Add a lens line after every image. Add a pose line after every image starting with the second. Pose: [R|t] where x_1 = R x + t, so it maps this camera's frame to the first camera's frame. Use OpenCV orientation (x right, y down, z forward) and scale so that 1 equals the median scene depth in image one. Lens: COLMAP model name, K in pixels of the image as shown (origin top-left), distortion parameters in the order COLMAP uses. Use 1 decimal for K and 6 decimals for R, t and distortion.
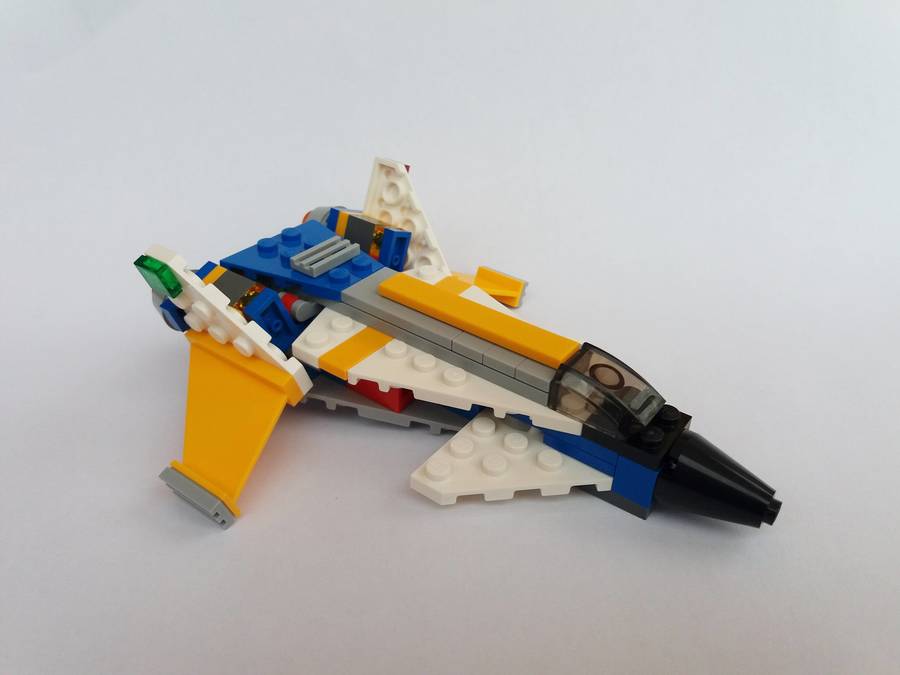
lens RADIAL K [[728.9, 0, 450.0], [0, 728.9, 337.5], [0, 0, 1]] dist [0.011584, 0.001689]
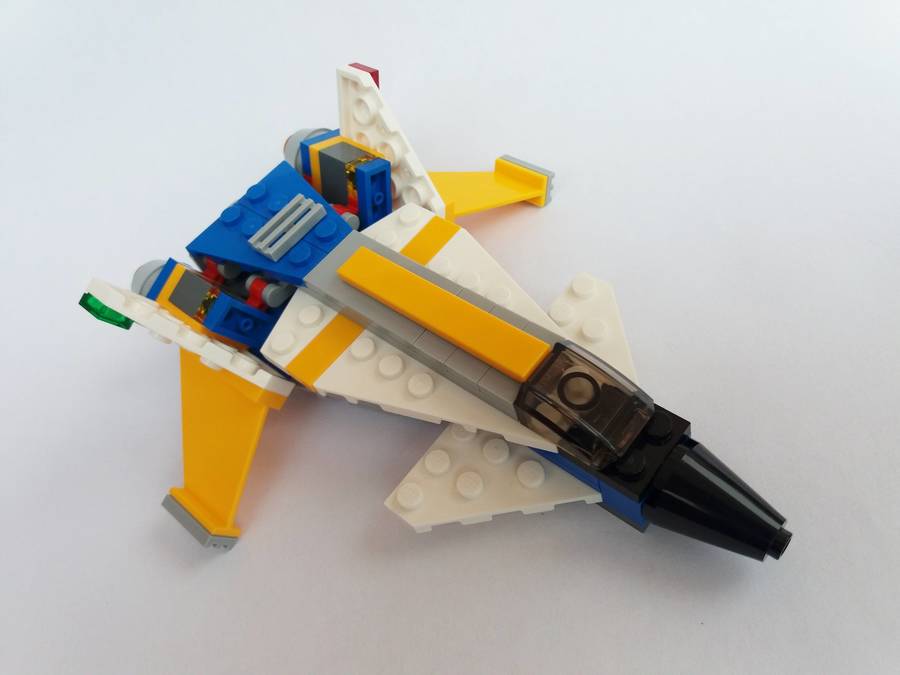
lens RADIAL K [[751.5, 0, 450.0], [0, 751.5, 337.5], [0, 0, 1]] dist [-0.001431, -0.007237]
pose [[0.961253, -0.098783, -0.257359, 0.259902], [0.182676, 0.927437, 0.326327, -0.269654], [0.206449, -0.360696, 0.909548, 0.177796]]
